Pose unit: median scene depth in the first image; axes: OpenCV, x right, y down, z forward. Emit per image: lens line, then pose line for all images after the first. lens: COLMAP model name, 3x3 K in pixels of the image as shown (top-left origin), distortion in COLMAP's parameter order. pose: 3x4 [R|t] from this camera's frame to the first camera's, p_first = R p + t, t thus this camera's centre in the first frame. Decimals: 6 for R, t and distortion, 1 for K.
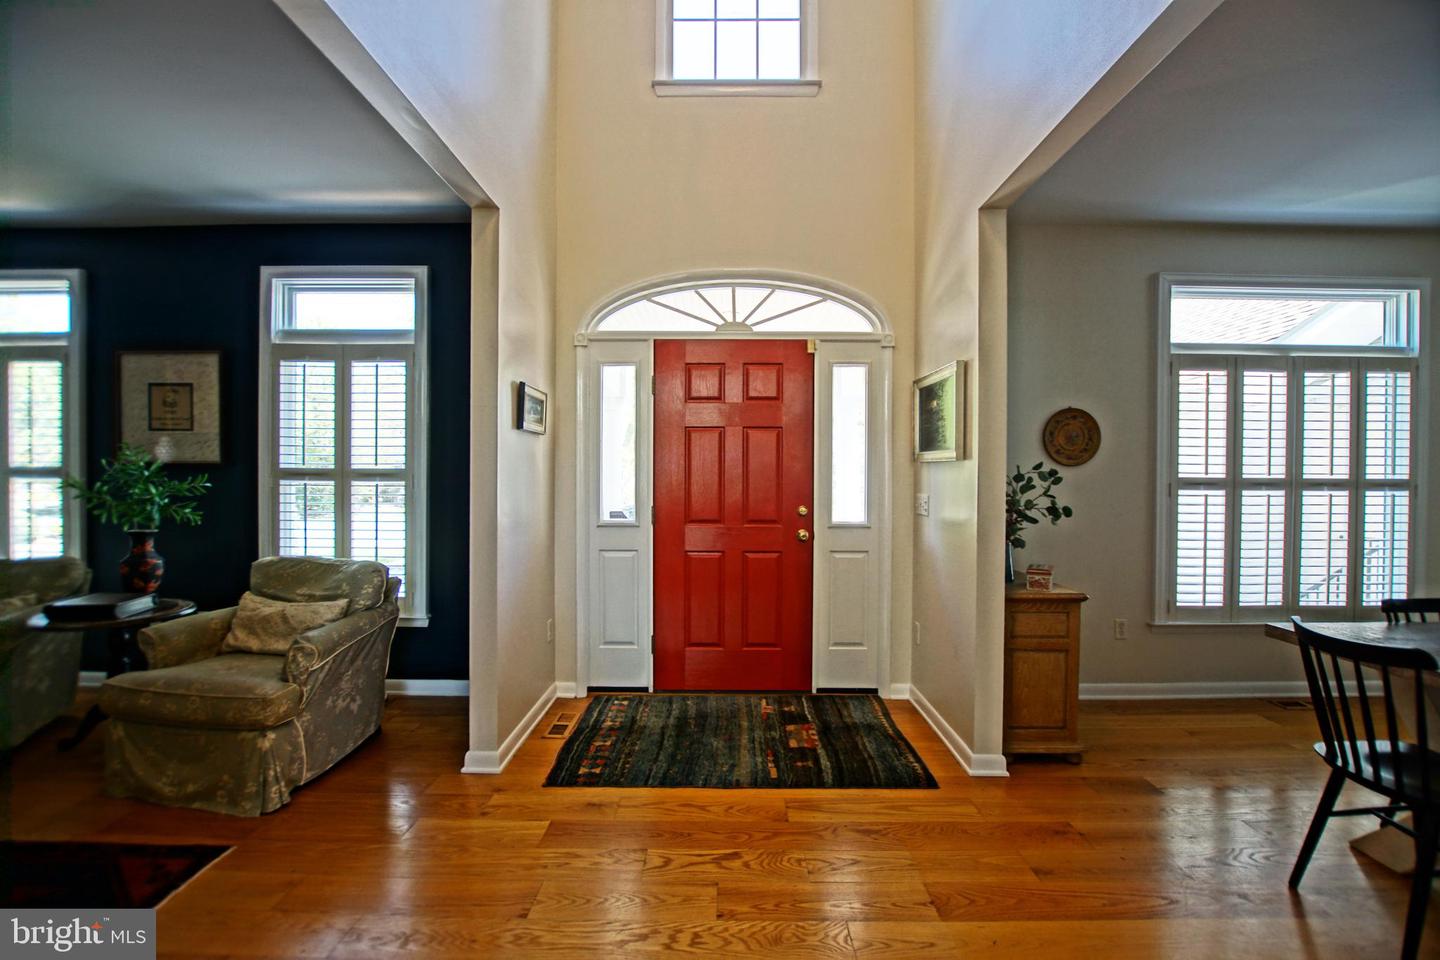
lens RADIAL K [[635.0, 0, 721.1], [0, 635.0, 482.1], [0, 0, 1]] dist [-0.017901, -0.000396]
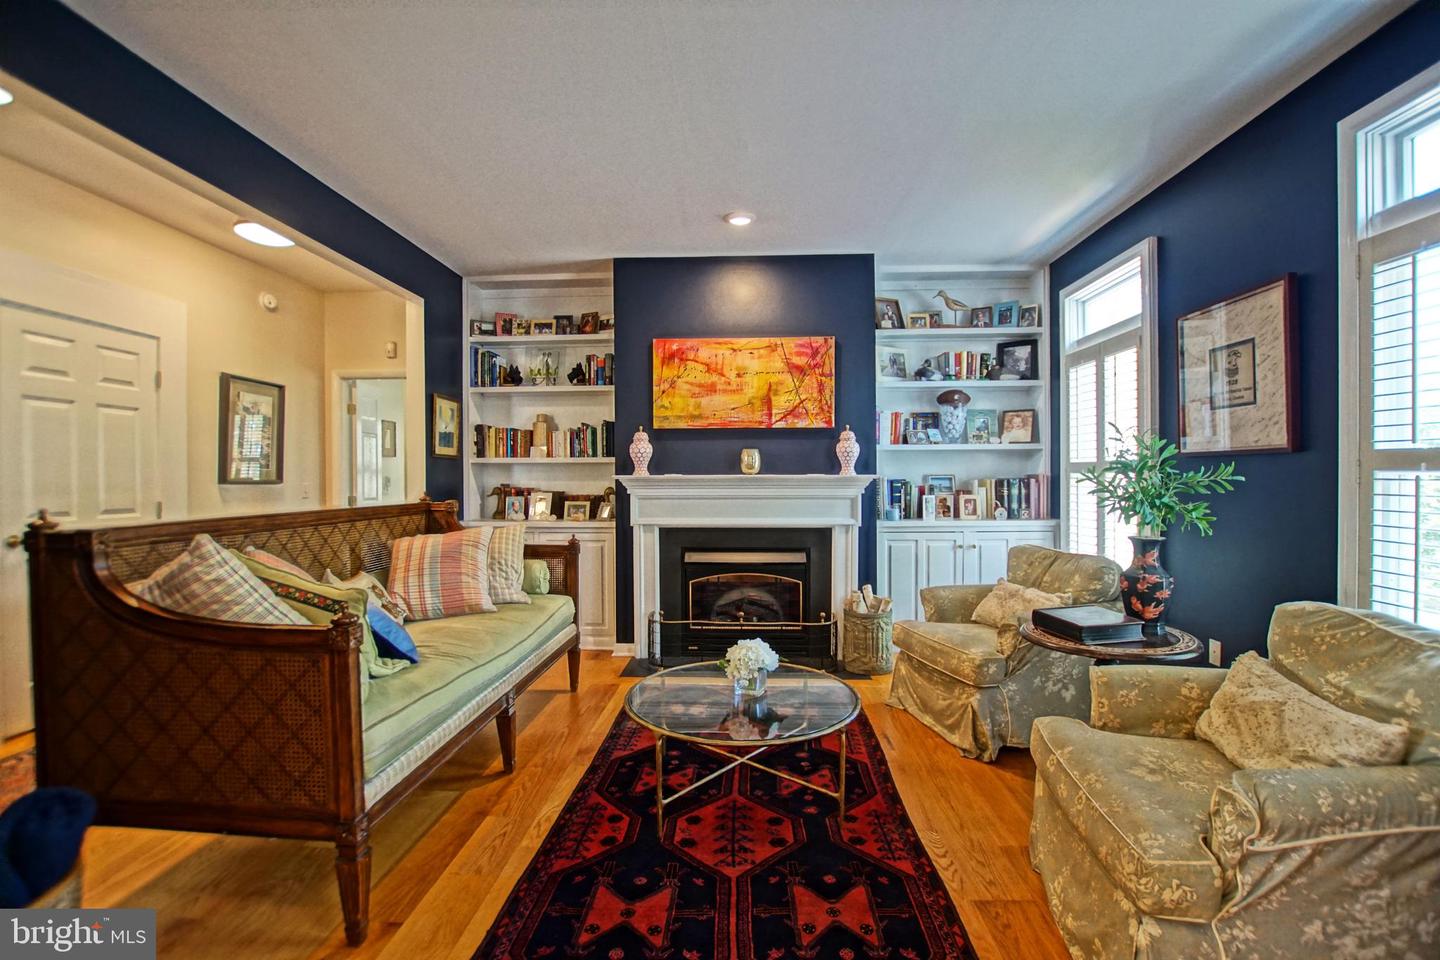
lens RADIAL K [[635.0, 0, 715.2], [0, 635.0, 477.5], [0, 0, 1]] dist [-0.017901, -0.000396]
pose [[-0.055772, -0.004061, -0.998435, -0.096316], [-0.001829, 0.999990, -0.003965, 0.006329], [0.998442, 0.001605, -0.055779, 0.428736]]
